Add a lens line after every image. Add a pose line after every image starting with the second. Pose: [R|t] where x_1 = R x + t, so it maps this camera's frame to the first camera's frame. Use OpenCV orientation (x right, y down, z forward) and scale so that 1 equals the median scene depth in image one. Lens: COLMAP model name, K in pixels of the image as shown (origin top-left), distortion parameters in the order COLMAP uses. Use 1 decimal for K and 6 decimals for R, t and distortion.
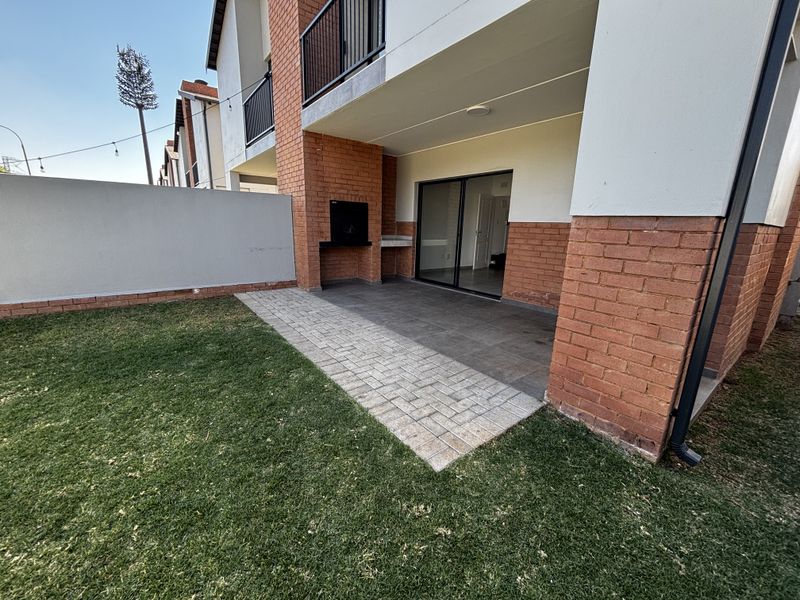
lens RADIAL K [[325.4, 0, 396.0], [0, 325.4, 307.2], [0, 0, 1]] dist [0.000865, 0.000092]
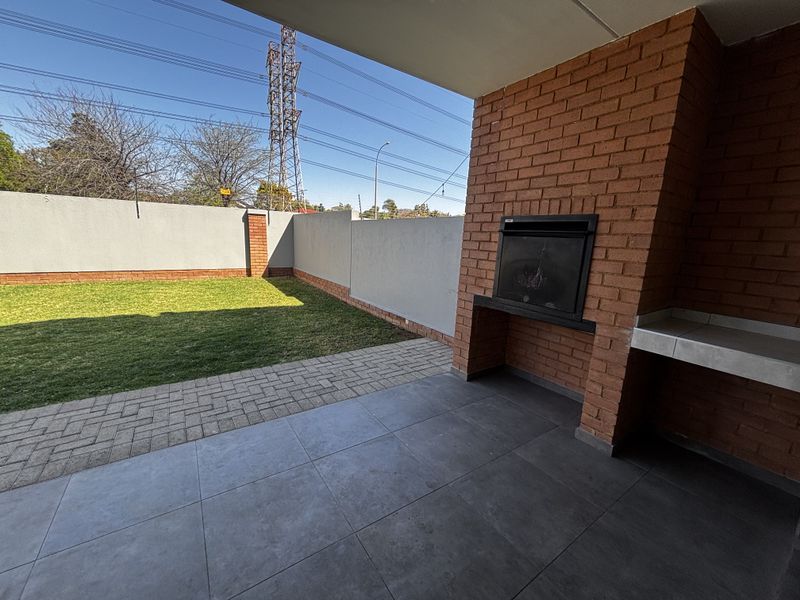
lens RADIAL K [[321.7, 0, 400.0], [0, 321.7, 300.0], [0, 0, 1]] dist [0.000937, -0.000013]
pose [[-0.051524, 0.164569, -0.985019, 0.373990], [-0.288423, 0.941847, 0.172443, -0.311075], [0.956116, 0.292987, -0.001062, 1.105572]]
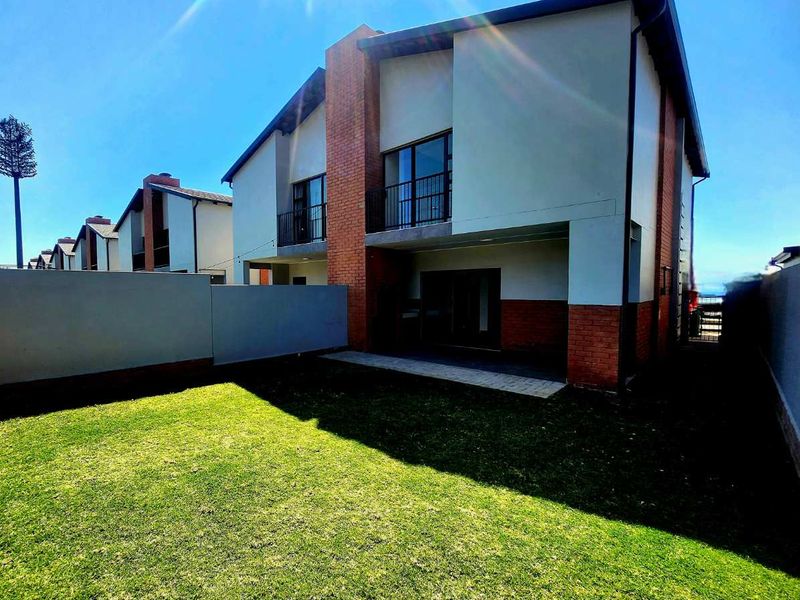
lens RADIAL K [[392.9, 0, 326.7], [0, 392.9, 314.5], [0, 0, 1]] dist [0.000581, -0.000003]
pose [[0.992753, -0.040825, 0.113024, -0.779139], [0.060889, 0.981742, -0.180207, 0.110520], [-0.103603, 0.185783, 0.977114, -0.827537]]
